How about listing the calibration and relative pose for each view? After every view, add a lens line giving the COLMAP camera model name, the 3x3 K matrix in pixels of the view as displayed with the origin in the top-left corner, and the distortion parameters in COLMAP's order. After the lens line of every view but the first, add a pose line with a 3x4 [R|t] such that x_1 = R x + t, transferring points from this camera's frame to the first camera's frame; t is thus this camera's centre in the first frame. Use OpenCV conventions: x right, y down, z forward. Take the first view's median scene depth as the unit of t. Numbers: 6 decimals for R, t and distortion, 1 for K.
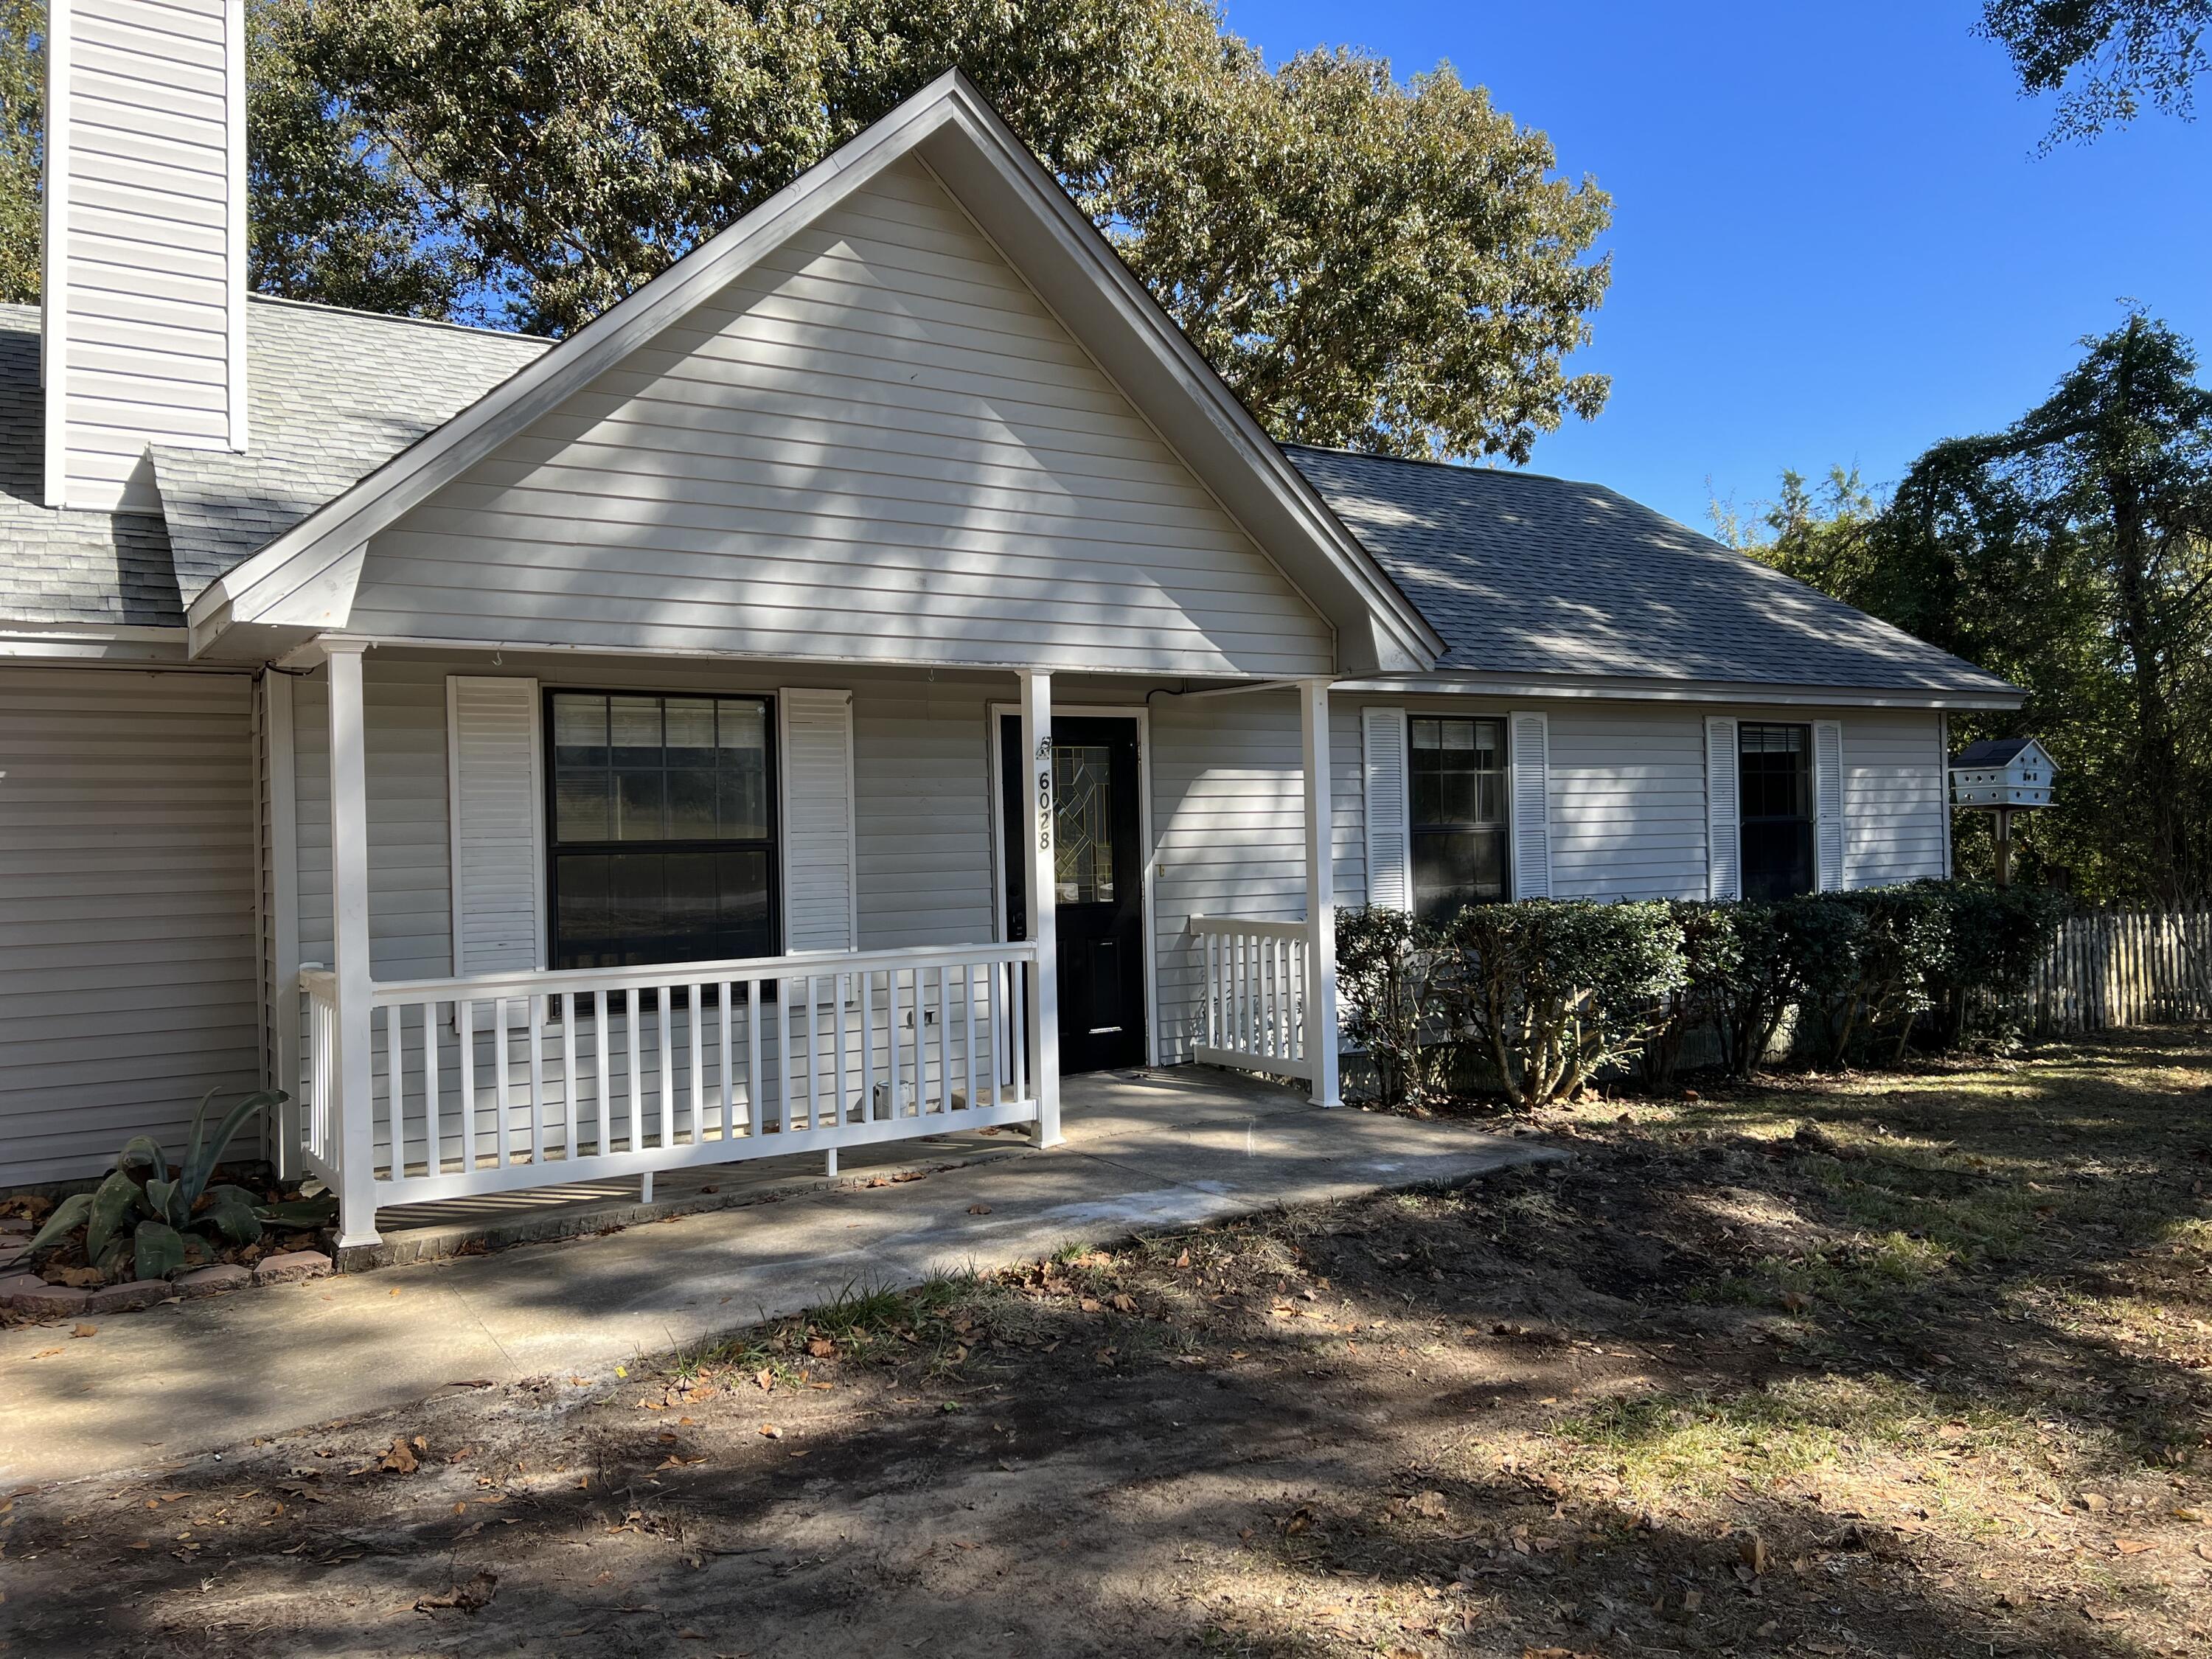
lens RADIAL K [[1635.3, 0, 1119.9], [0, 1635.3, 845.4], [0, 0, 1]] dist [0.003132, -0.002029]
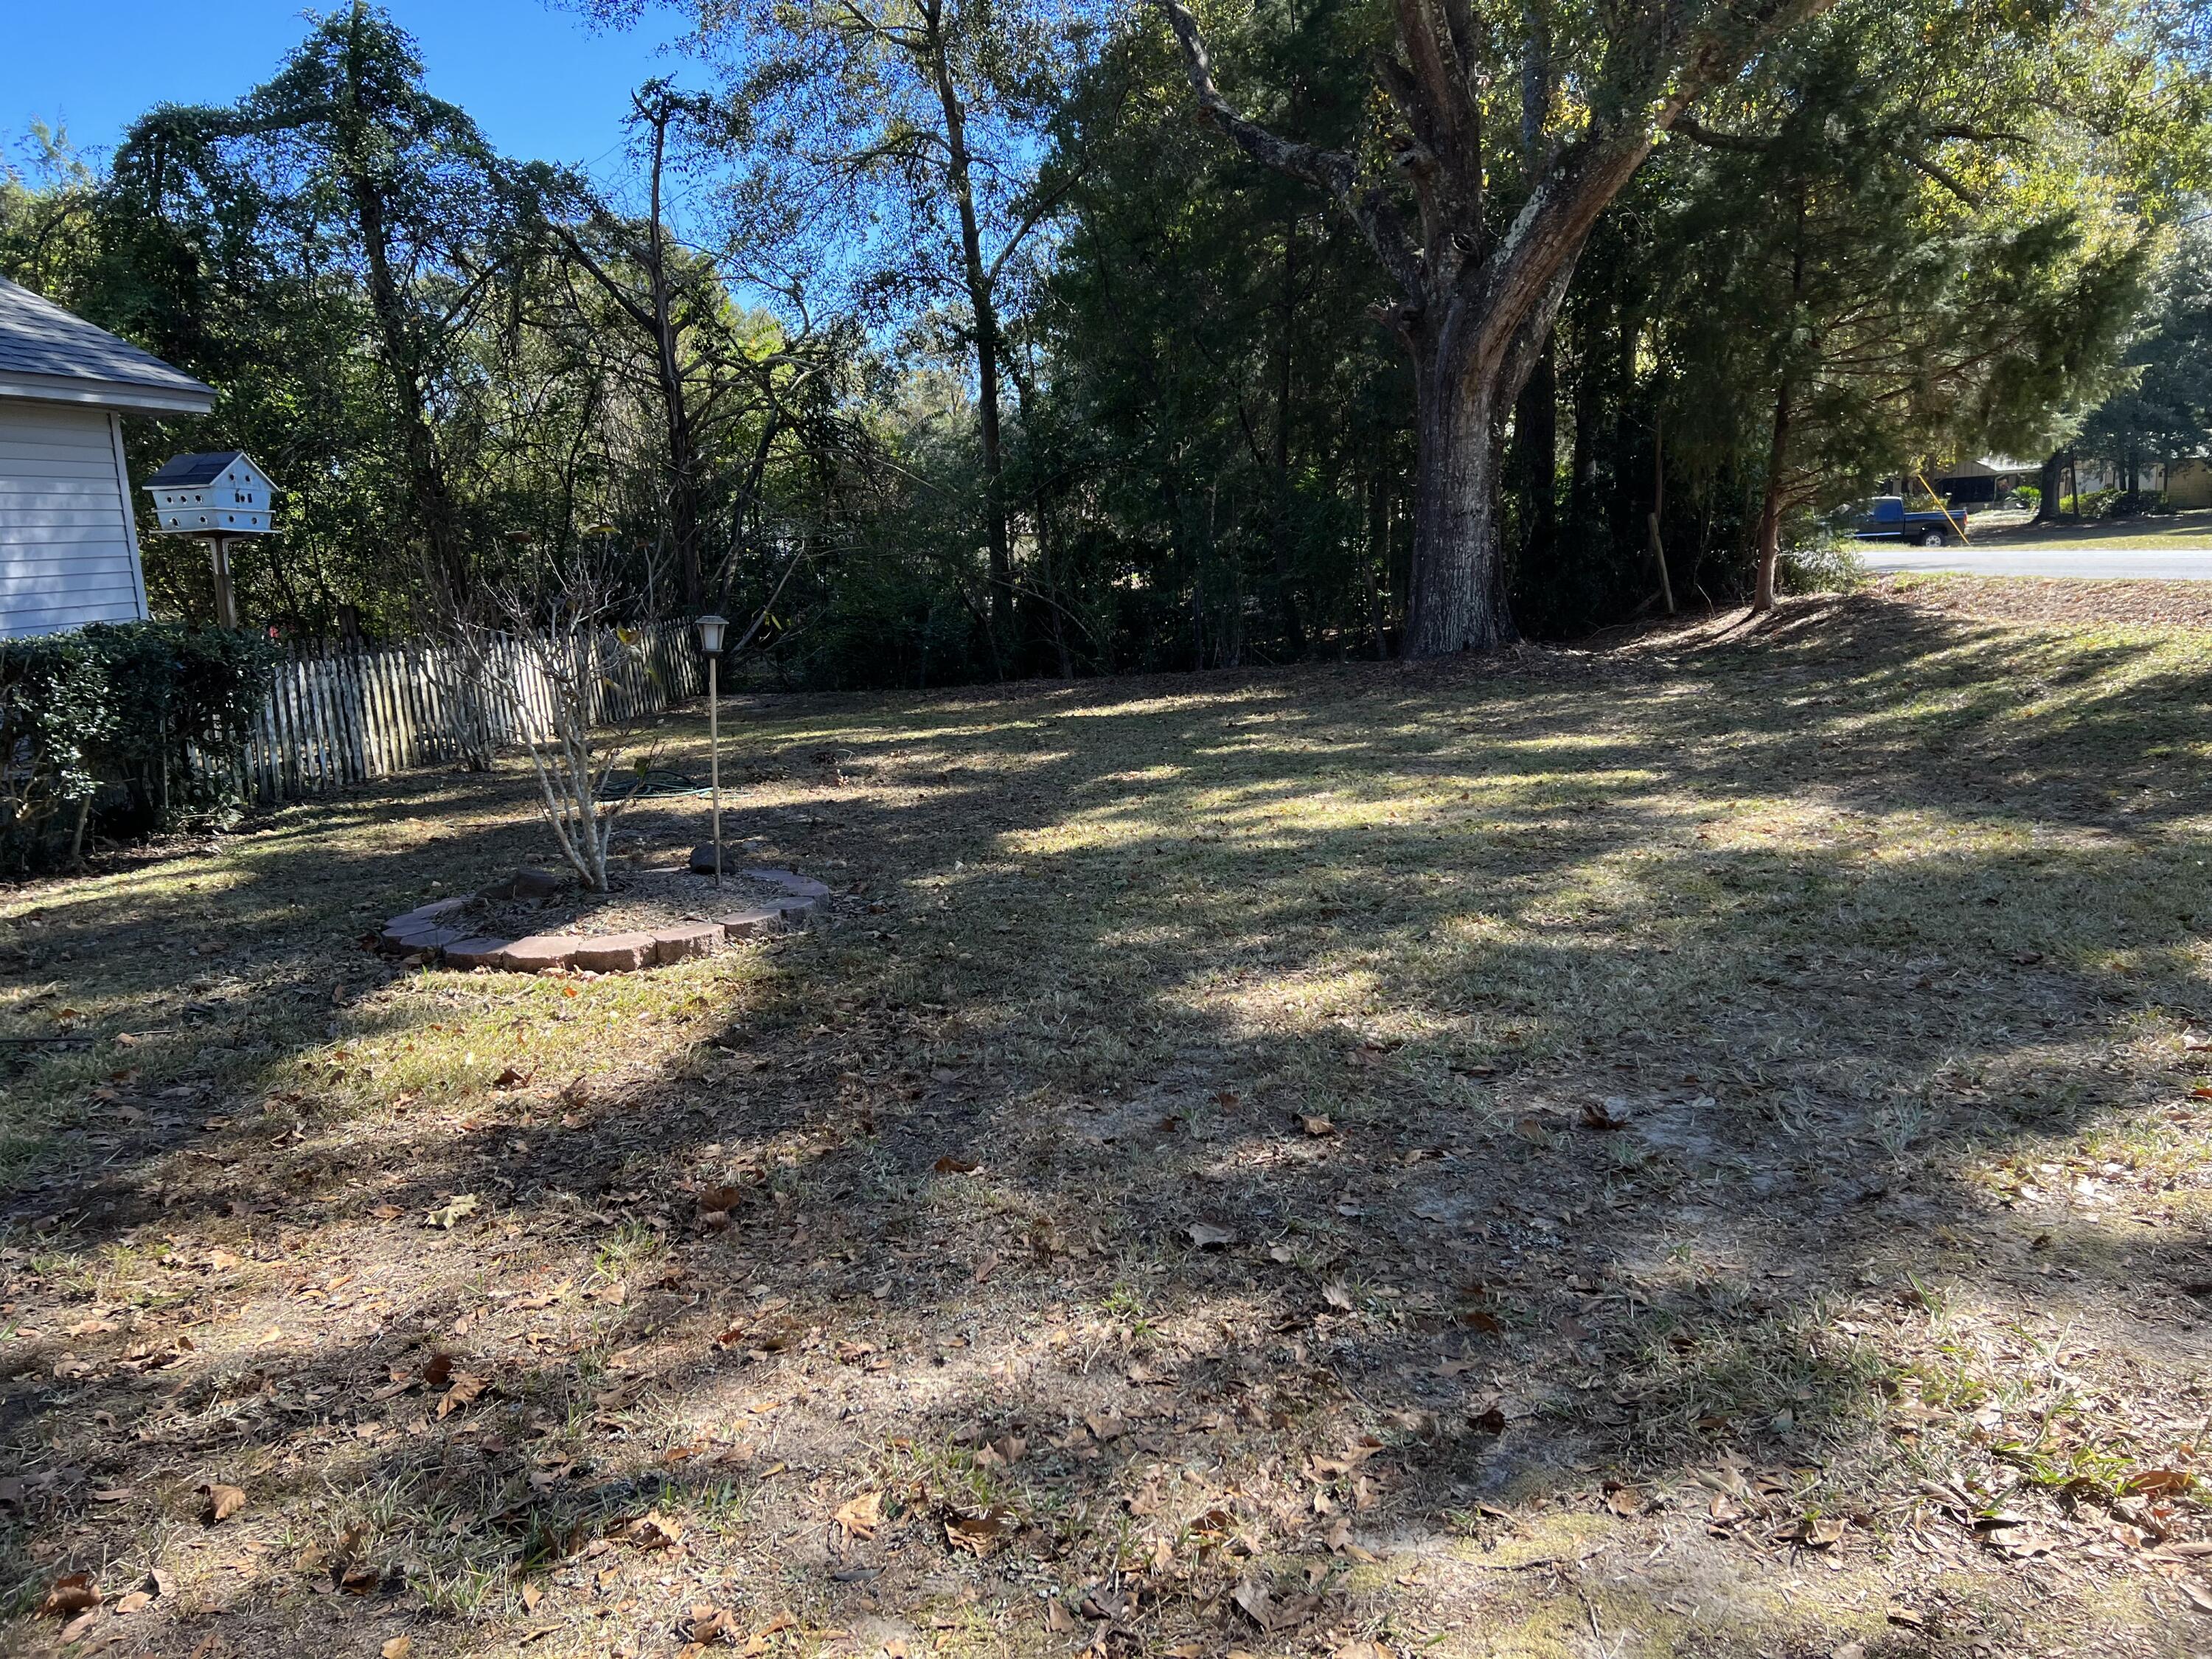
lens RADIAL K [[1635.3, 0, 1119.9], [0, 1635.3, 845.4], [0, 0, 1]] dist [0.003132, -0.002029]
pose [[0.604560, -0.152789, 0.781769, 0.131880], [0.031658, 0.985265, 0.168079, 0.007234], [-0.795930, -0.076865, 0.600489, 0.105770]]
